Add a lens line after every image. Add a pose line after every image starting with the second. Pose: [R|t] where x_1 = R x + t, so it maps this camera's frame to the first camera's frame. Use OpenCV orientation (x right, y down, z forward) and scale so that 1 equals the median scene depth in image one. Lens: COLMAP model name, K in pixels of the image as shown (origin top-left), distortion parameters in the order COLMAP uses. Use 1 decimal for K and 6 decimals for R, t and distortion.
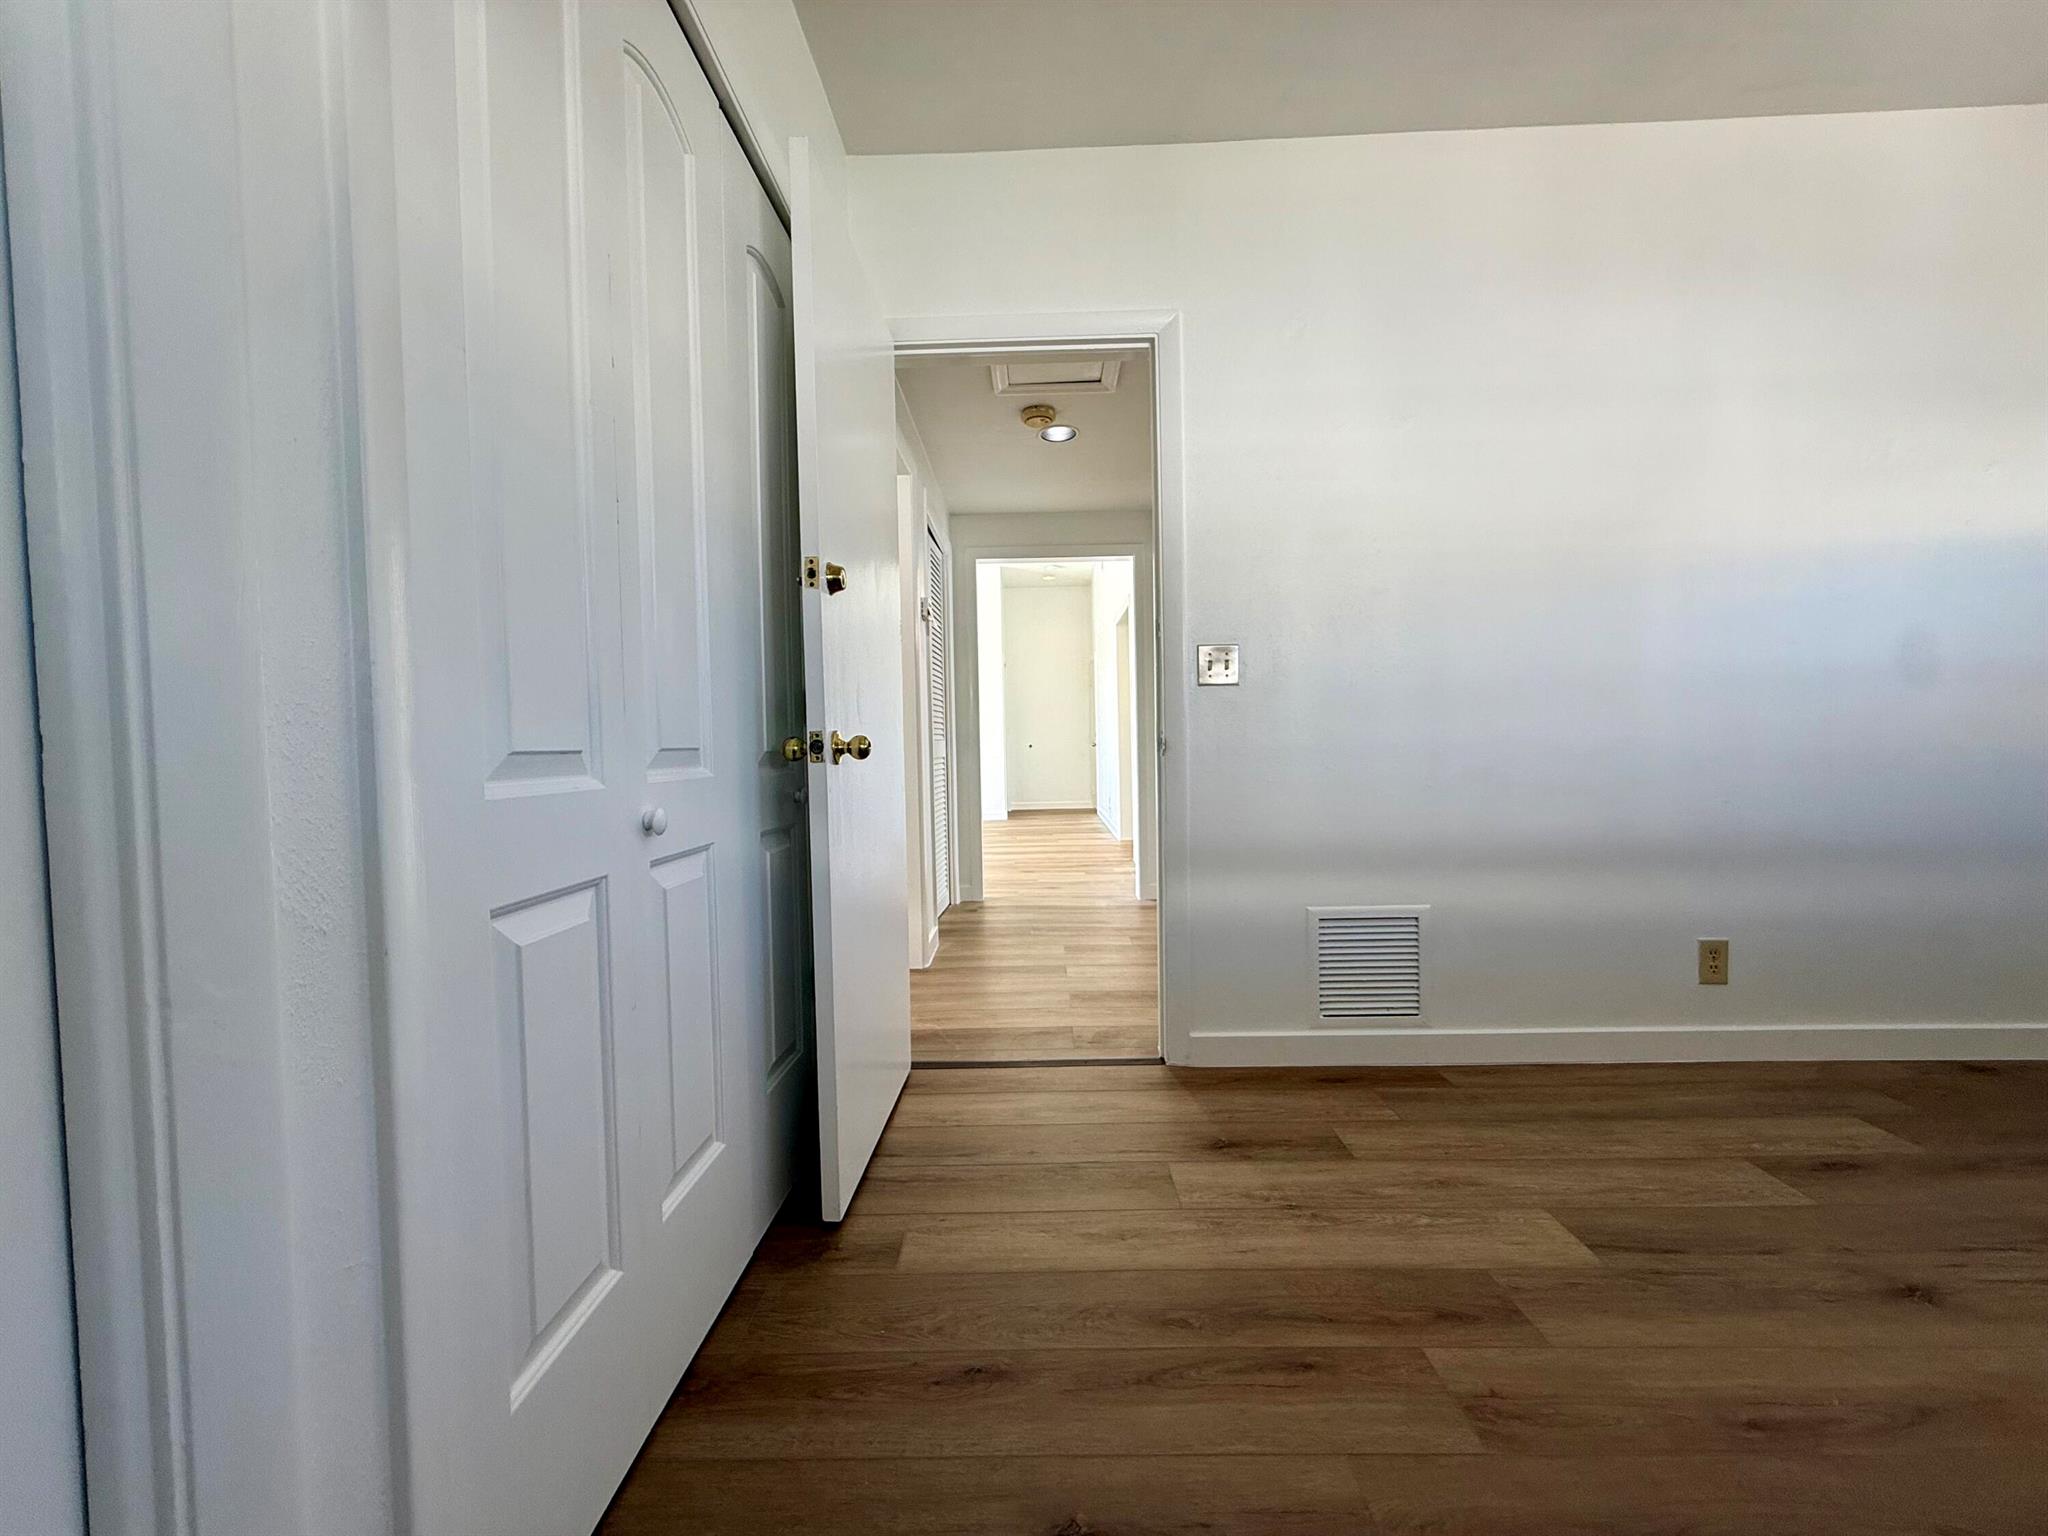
lens RADIAL K [[816.7, 0, 1021.3], [0, 816.7, 771.4], [0, 0, 1]] dist [-0.000331, 0.000176]
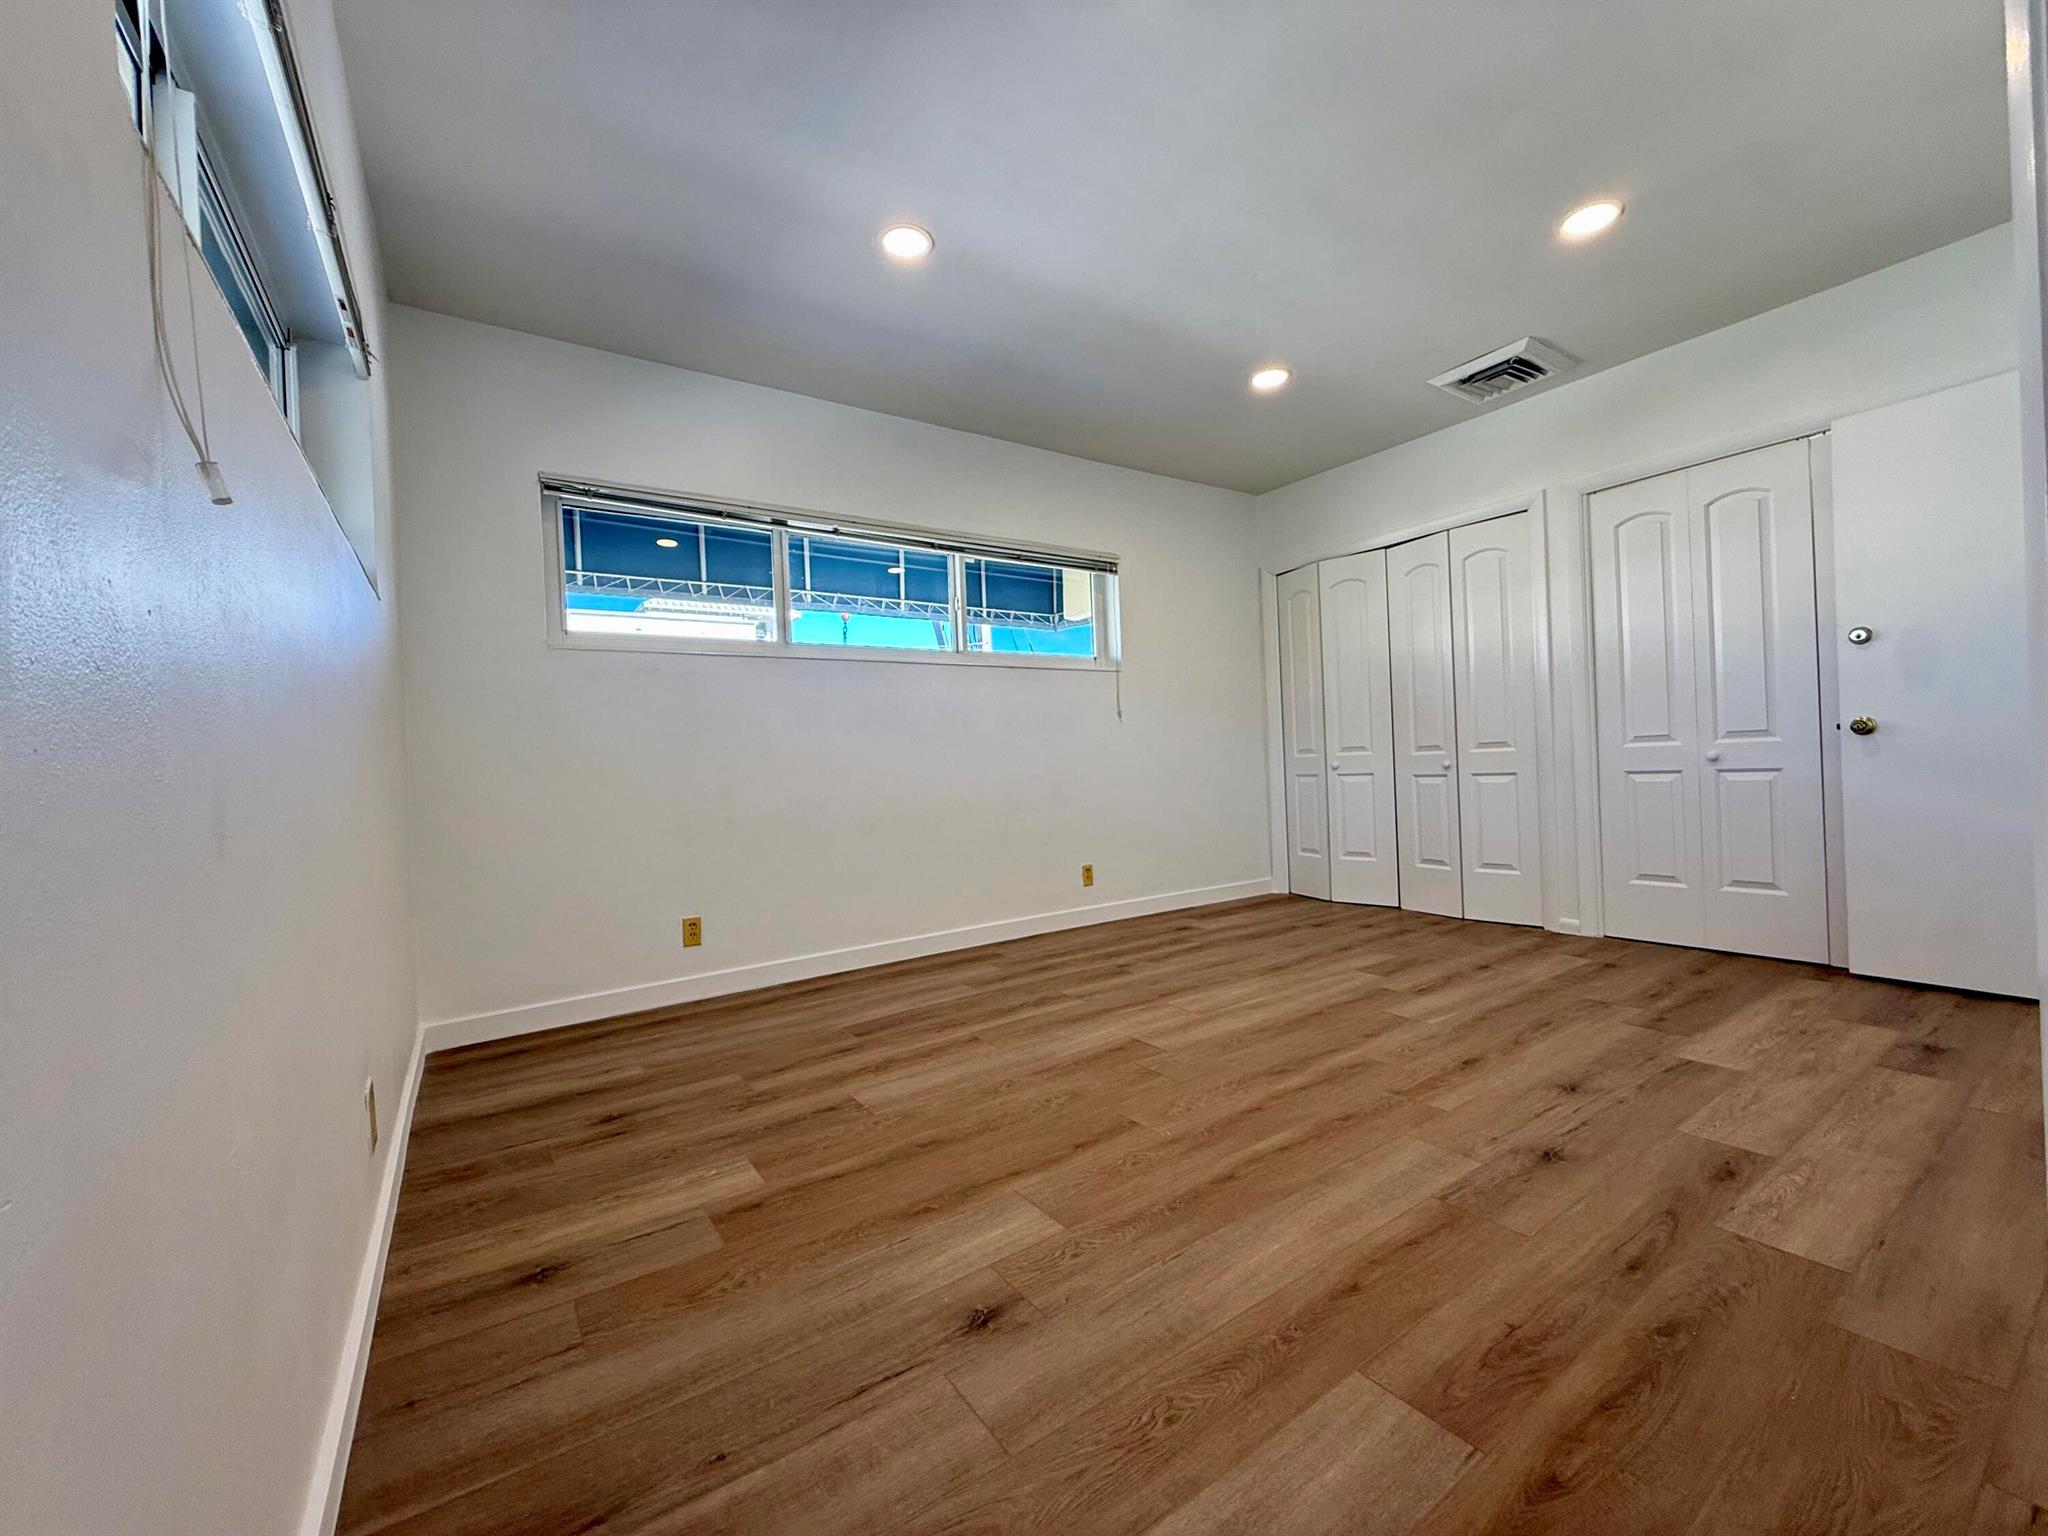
lens RADIAL K [[816.7, 0, 1021.3], [0, 816.7, 771.4], [0, 0, 1]] dist [-0.000331, 0.000176]
pose [[-0.816003, 0.058028, -0.575128, 2.724670], [0.038707, 0.998201, 0.045797, -0.097149], [0.576751, 0.015109, -0.816780, 1.596371]]
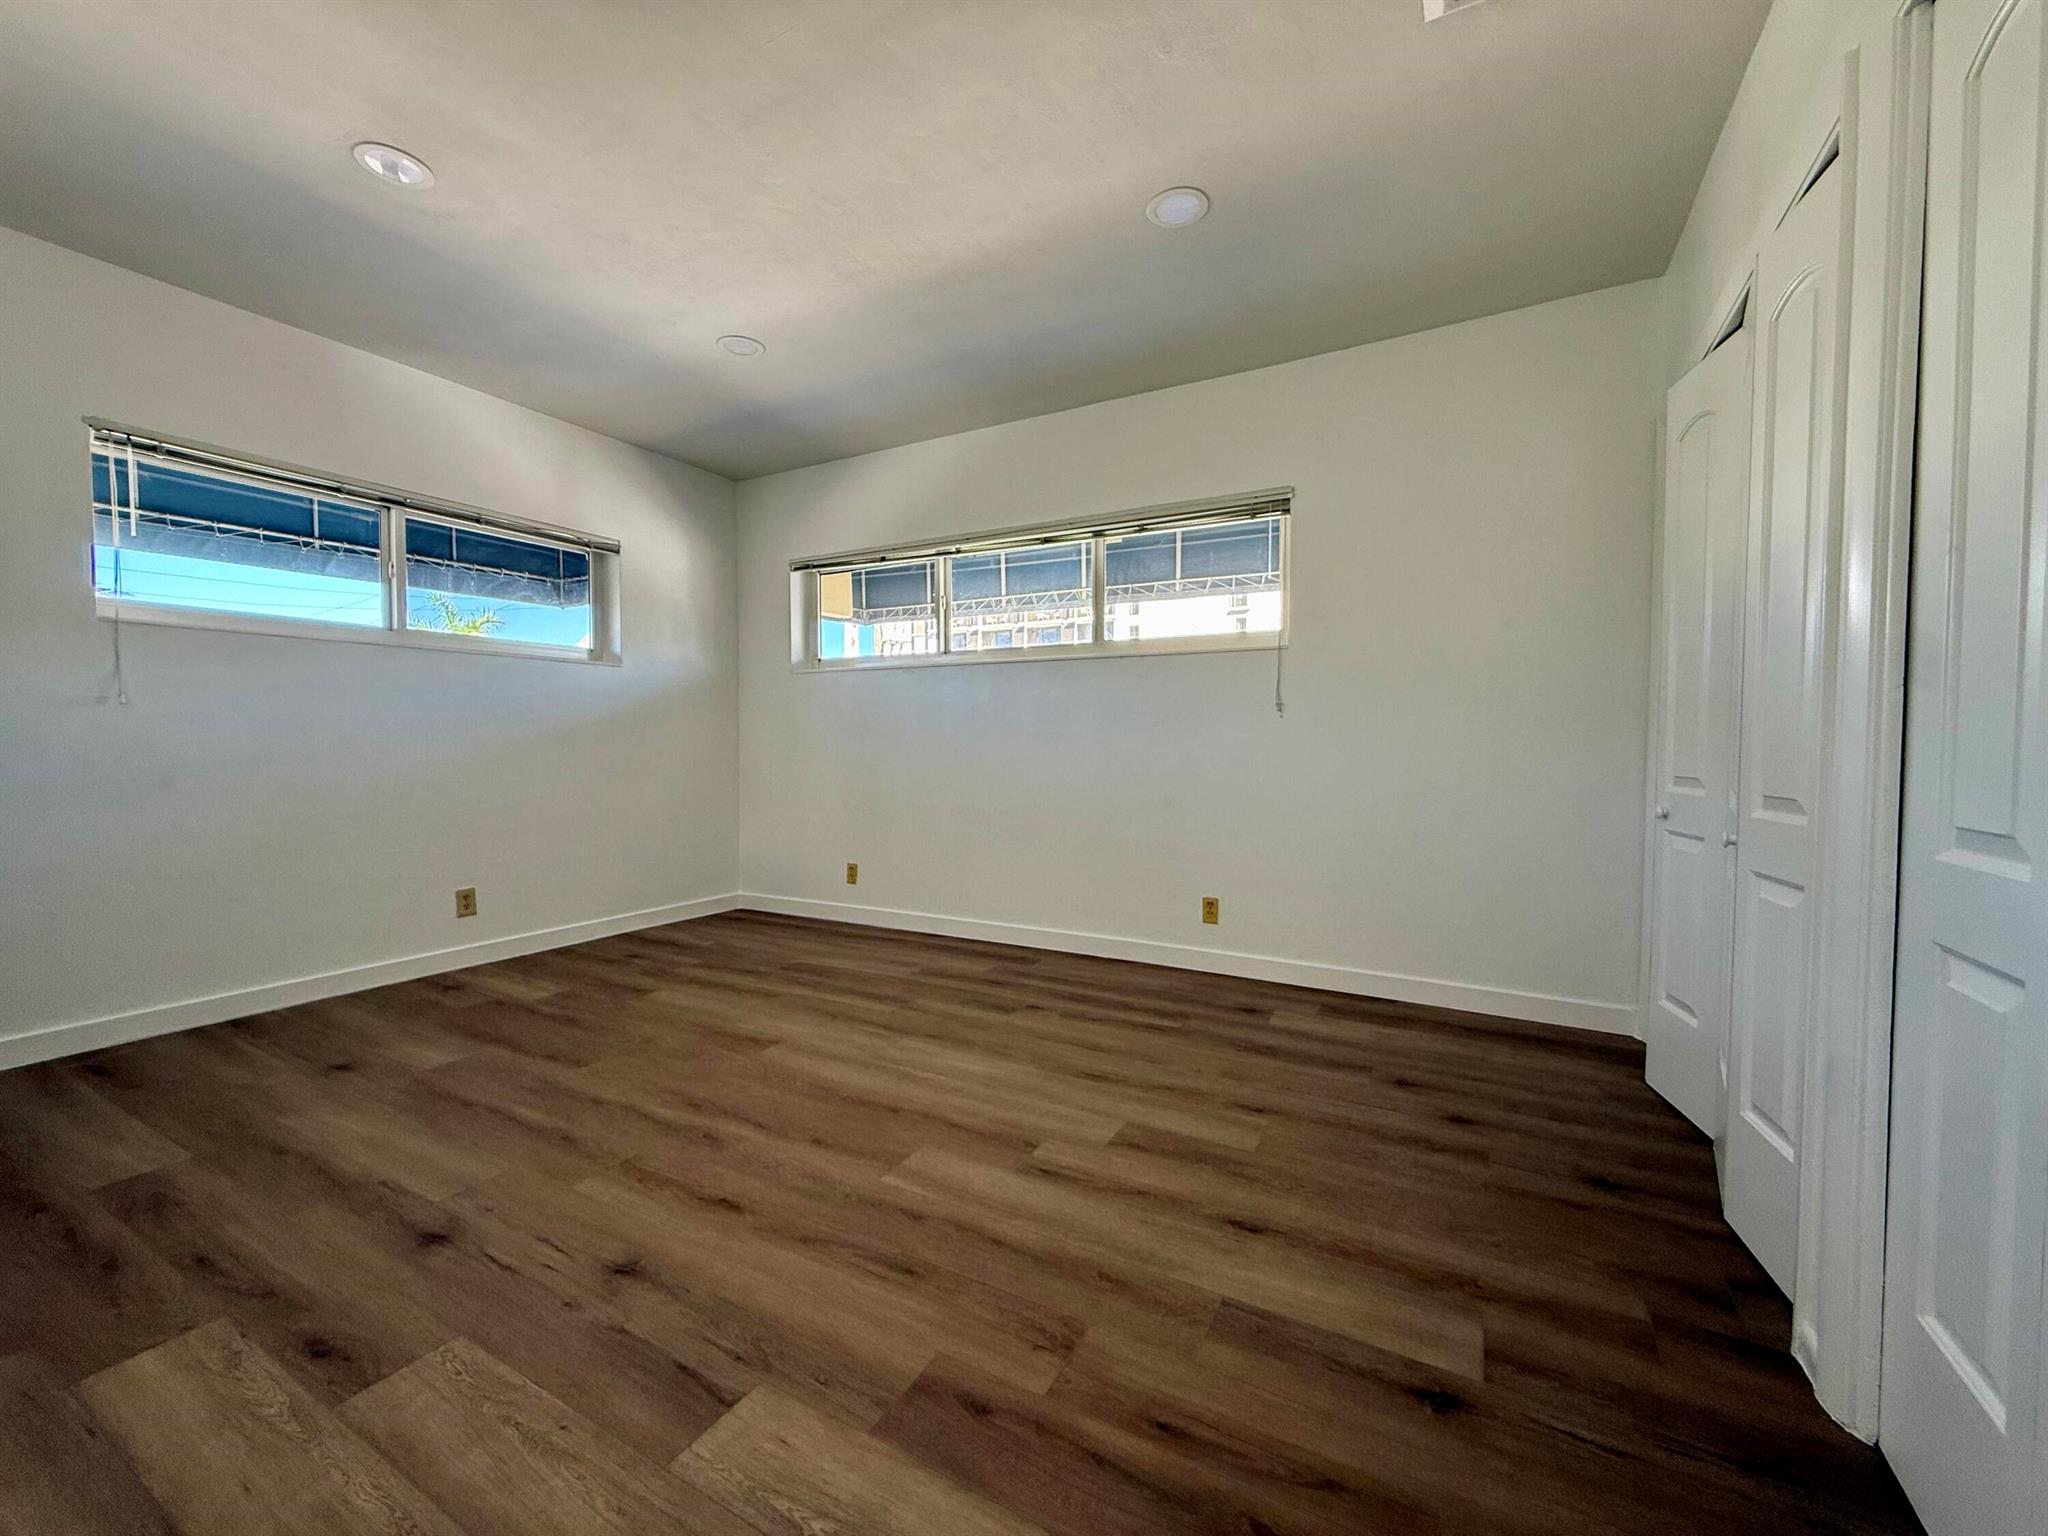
lens RADIAL K [[816.7, 0, 1021.3], [0, 816.7, 771.4], [0, 0, 1]] dist [-0.000331, 0.000176]
pose [[-0.879478, 0.000868, 0.475938, 0.015727], [0.031168, 0.997957, 0.055774, -0.129293], [-0.474917, 0.063886, -0.877709, 1.636538]]
